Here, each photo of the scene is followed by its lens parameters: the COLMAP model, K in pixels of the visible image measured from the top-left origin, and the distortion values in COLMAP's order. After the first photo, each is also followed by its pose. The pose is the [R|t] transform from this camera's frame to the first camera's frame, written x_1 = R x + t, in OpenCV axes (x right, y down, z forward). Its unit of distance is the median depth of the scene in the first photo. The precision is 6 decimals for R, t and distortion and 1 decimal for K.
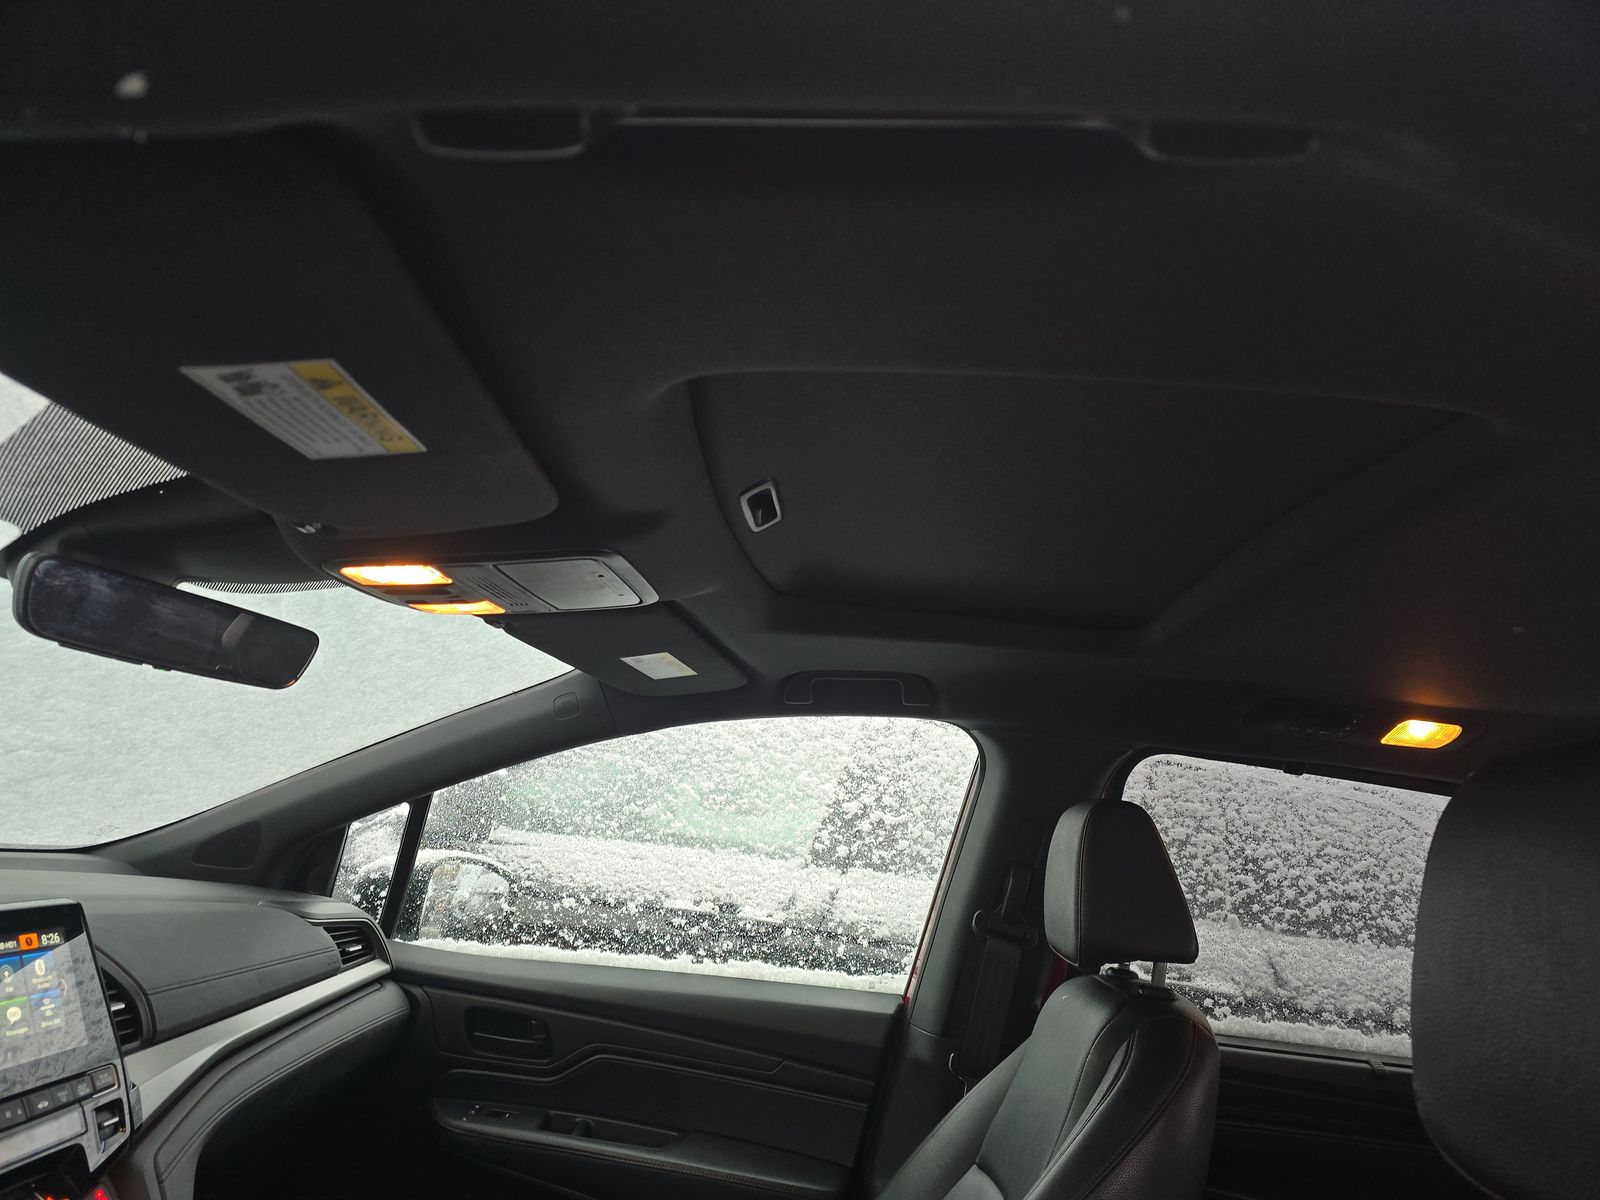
lens RADIAL K [[1080.2, 0, 805.8], [0, 1080.2, 595.1], [0, 0, 1]] dist [0.041230, -0.026280]
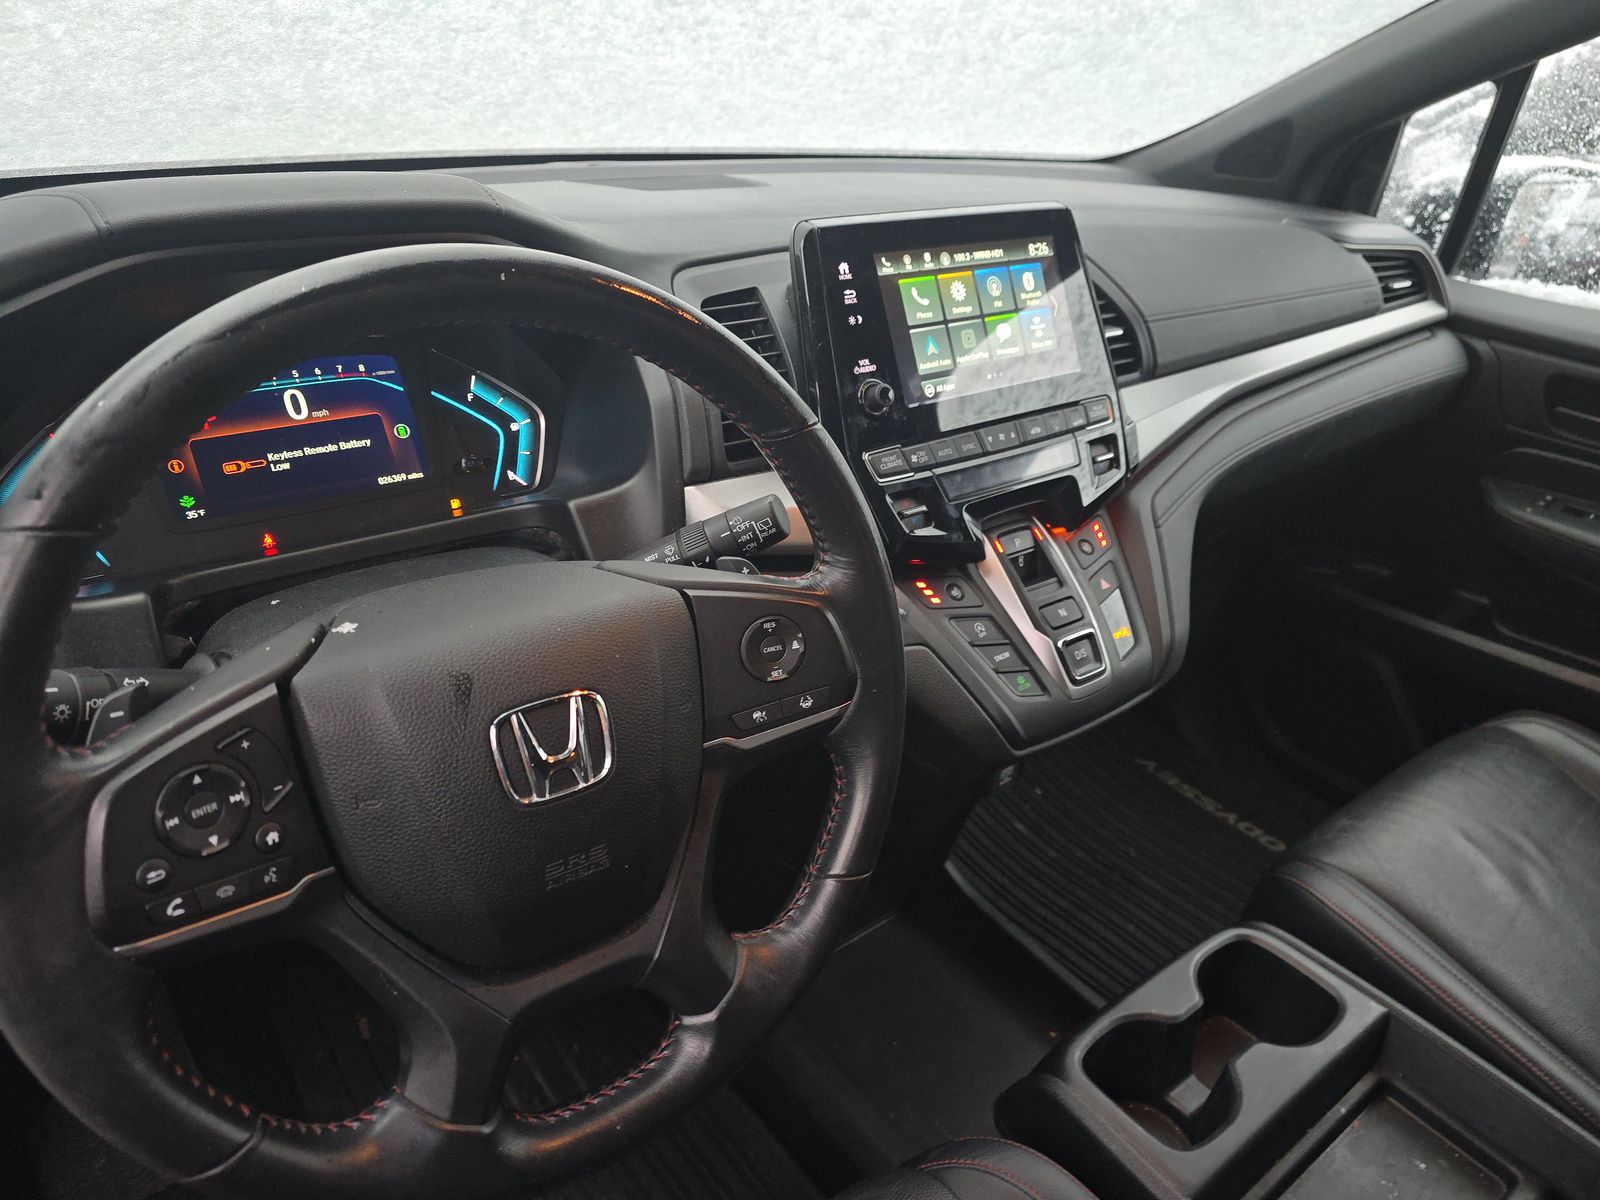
lens RADIAL K [[1079.5, 0, 809.8], [0, 1079.5, 596.7], [0, 0, 1]] dist [0.070608, -0.081969]
pose [[0.656527, 0.263714, -0.706702, -0.074640], [0.175436, 0.857818, 0.483084, 0.059266], [0.733618, -0.441139, 0.516915, 0.176063]]
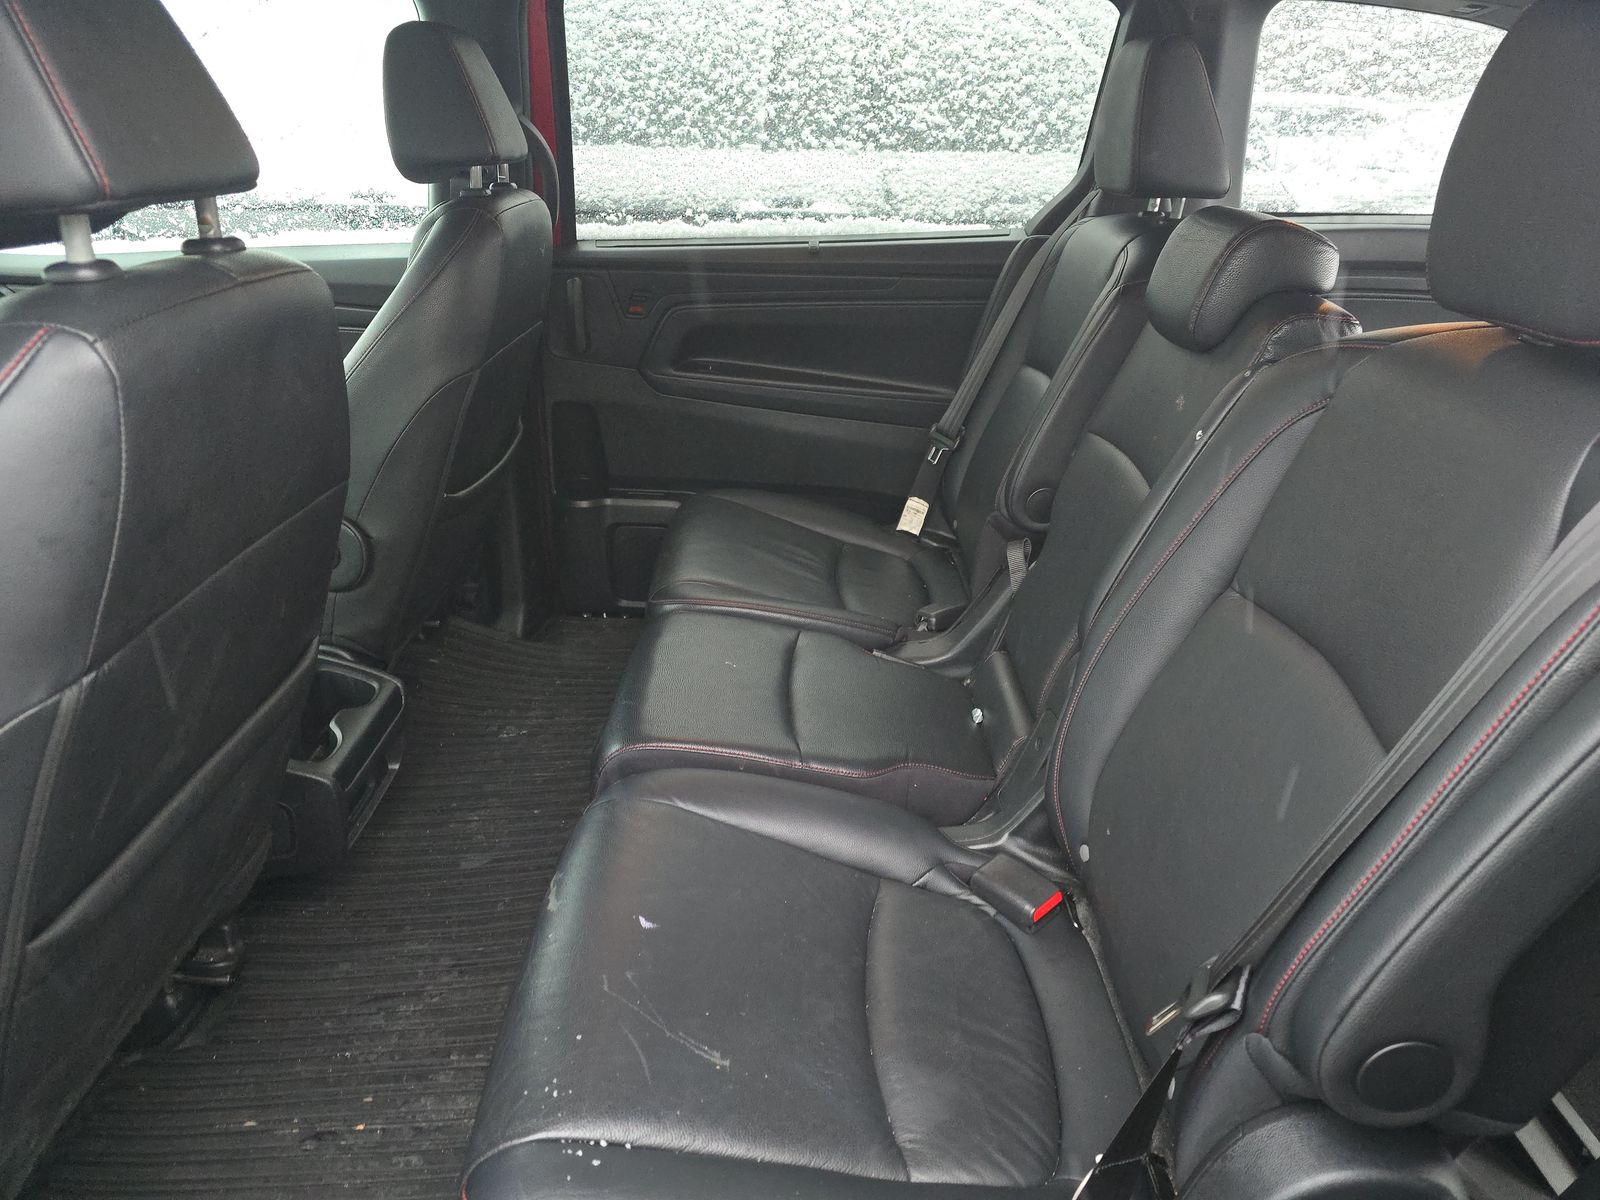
lens RADIAL K [[1079.5, 0, 809.8], [0, 1079.5, 596.7], [0, 0, 1]] dist [0.070608, -0.081969]
pose [[0.991579, -0.128086, -0.019129, 0.488411], [0.115423, 0.807063, 0.579074, 0.048755], [-0.058733, -0.576406, 0.815050, -0.200414]]
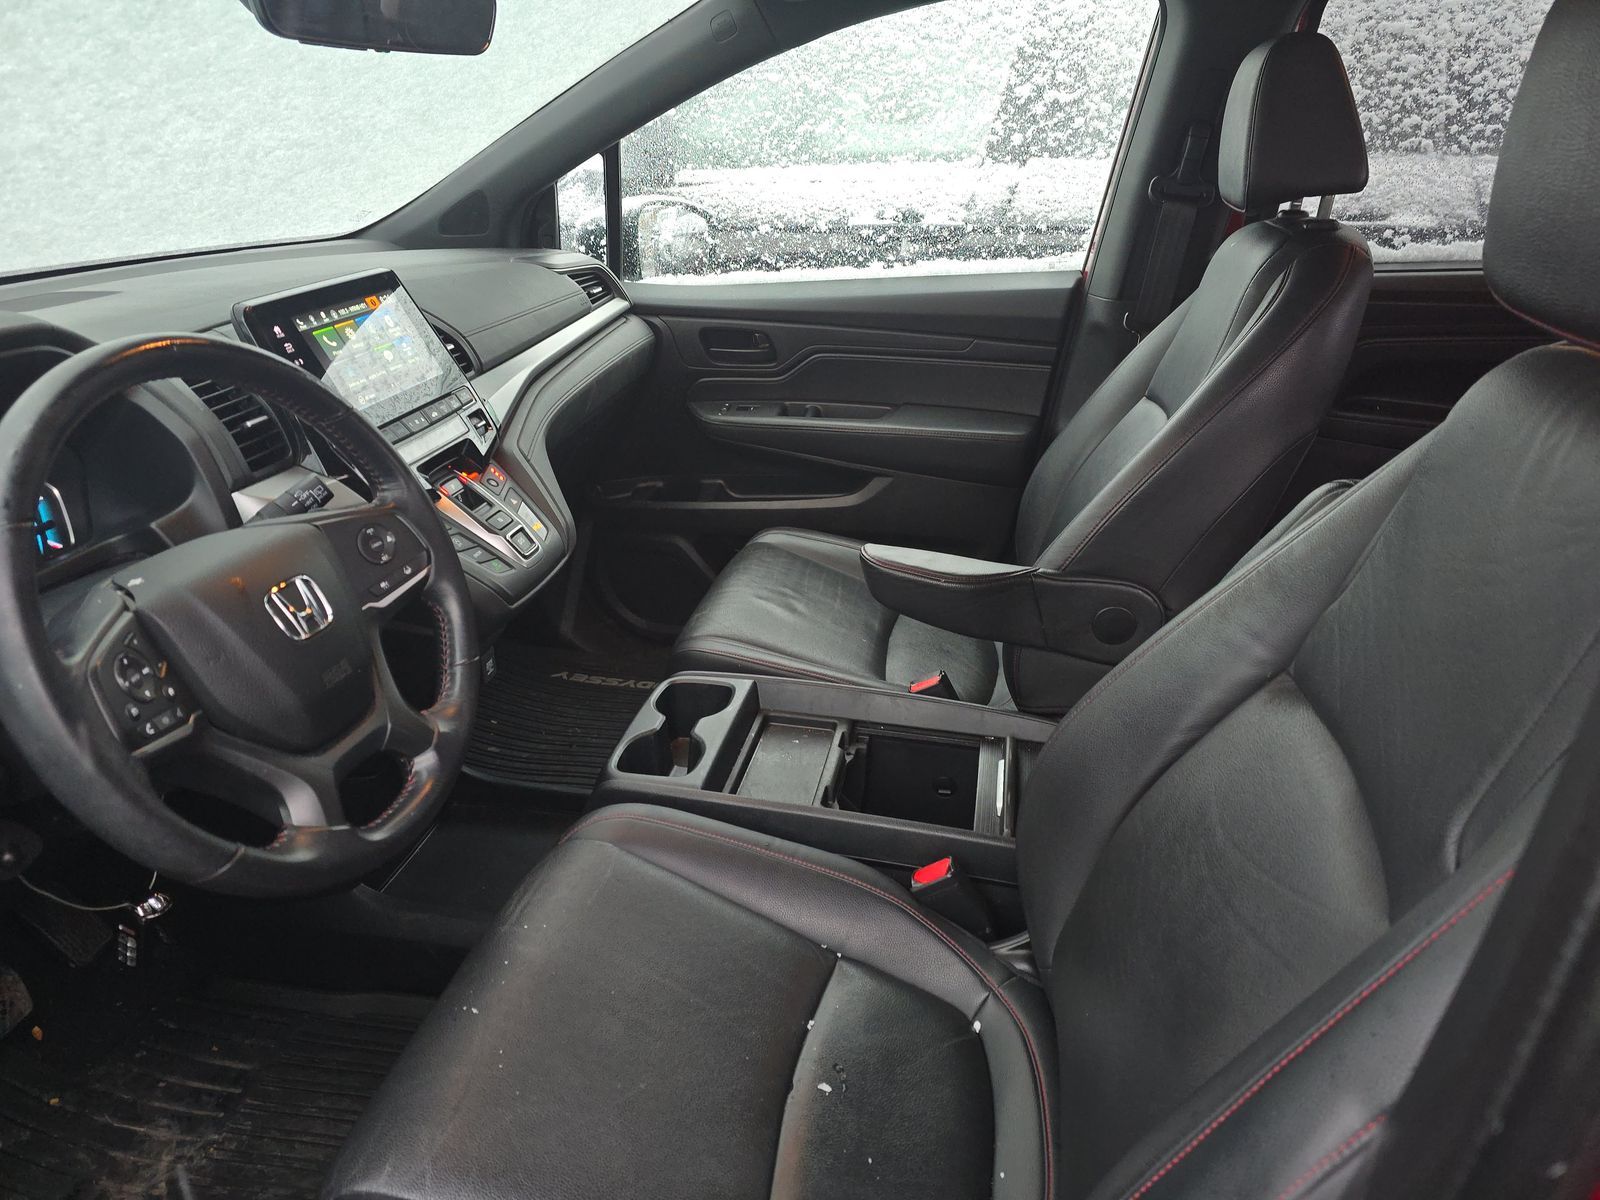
lens RADIAL K [[1076.3, 0, 808.5], [0, 1076.3, 599.2], [0, 0, 1]] dist [0.057993, -0.045278]
pose [[0.979113, -0.075598, -0.188739, 0.002467], [0.170093, 0.813114, 0.556699, -0.013939], [0.111381, -0.577175, 0.808989, -0.098893]]
